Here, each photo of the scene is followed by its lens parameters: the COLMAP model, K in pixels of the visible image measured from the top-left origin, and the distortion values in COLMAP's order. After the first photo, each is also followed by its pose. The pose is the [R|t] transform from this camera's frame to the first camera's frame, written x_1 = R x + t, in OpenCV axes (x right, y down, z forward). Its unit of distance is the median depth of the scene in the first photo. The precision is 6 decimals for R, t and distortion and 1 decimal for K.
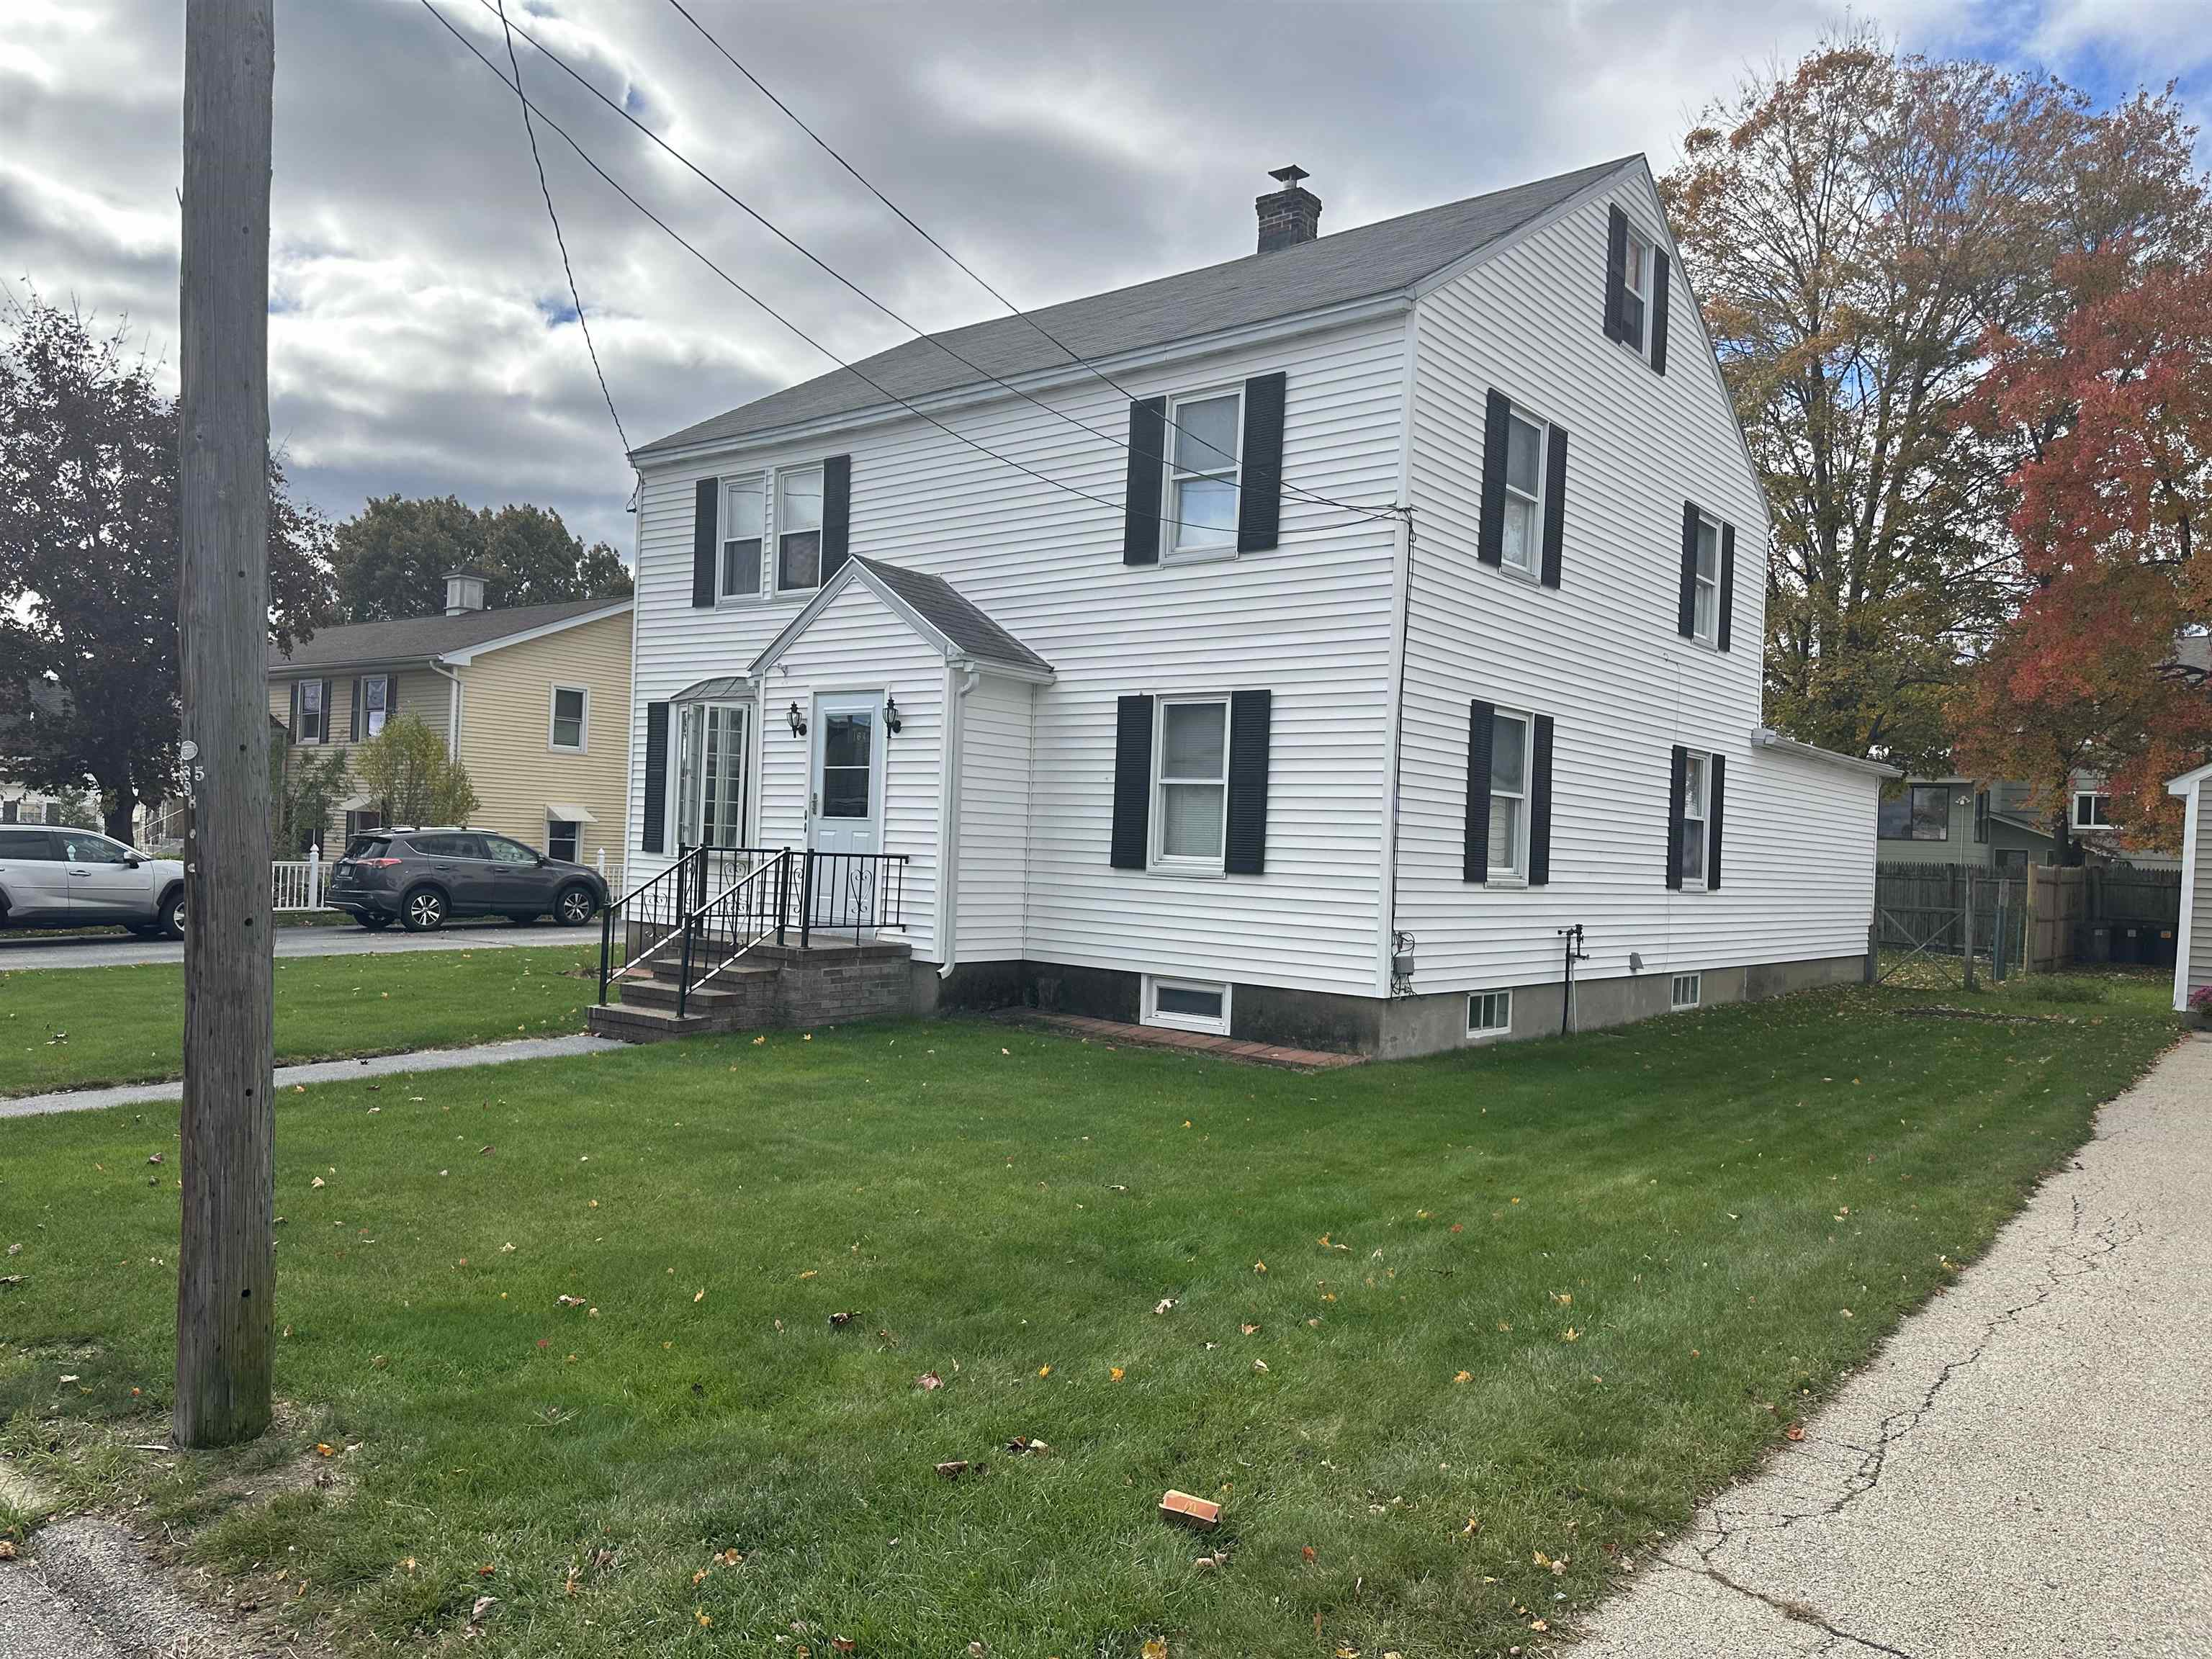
lens RADIAL K [[1530.0, 0, 1106.7], [0, 1530.0, 839.4], [0, 0, 1]] dist [0.038772, 0.000475]
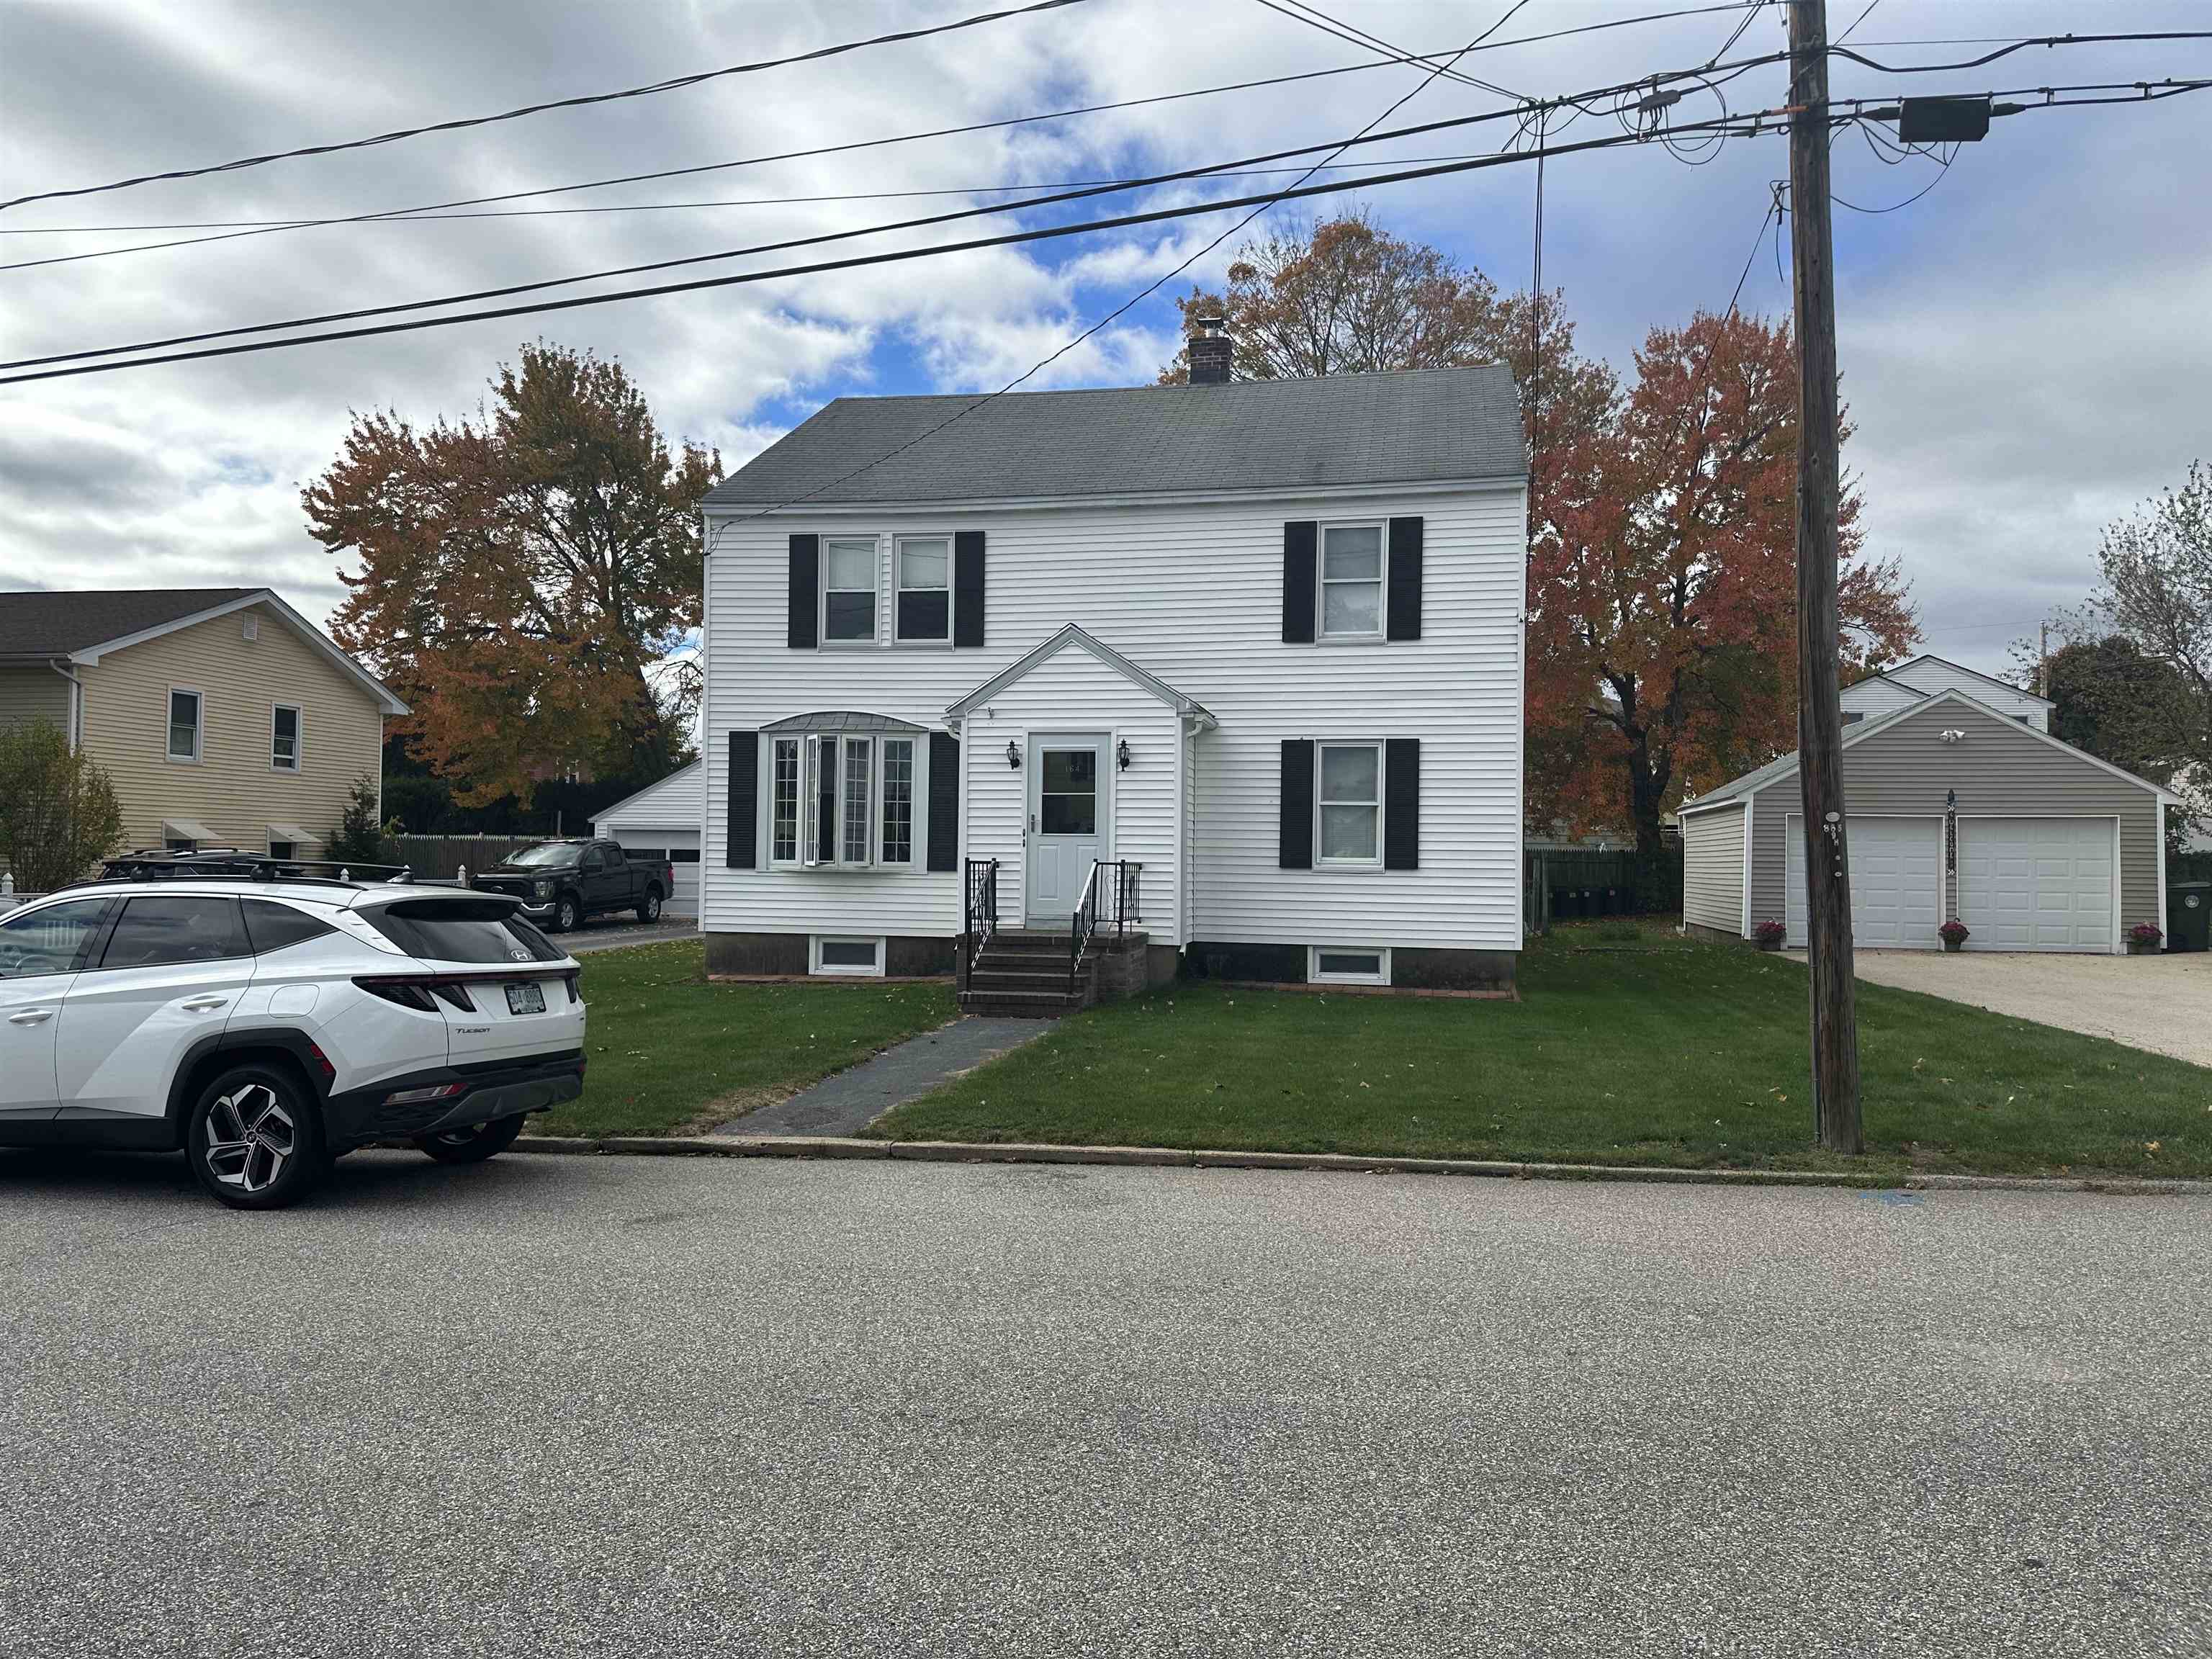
lens RADIAL K [[1530.0, 0, 1103.4], [0, 1530.0, 821.8], [0, 0, 1]] dist [0.038772, 0.000475]
pose [[0.895493, -0.015334, 0.444812, -0.731211], [0.019775, 0.999790, -0.005345, -0.017856], [-0.444637, 0.013583, 0.895608, -0.131426]]
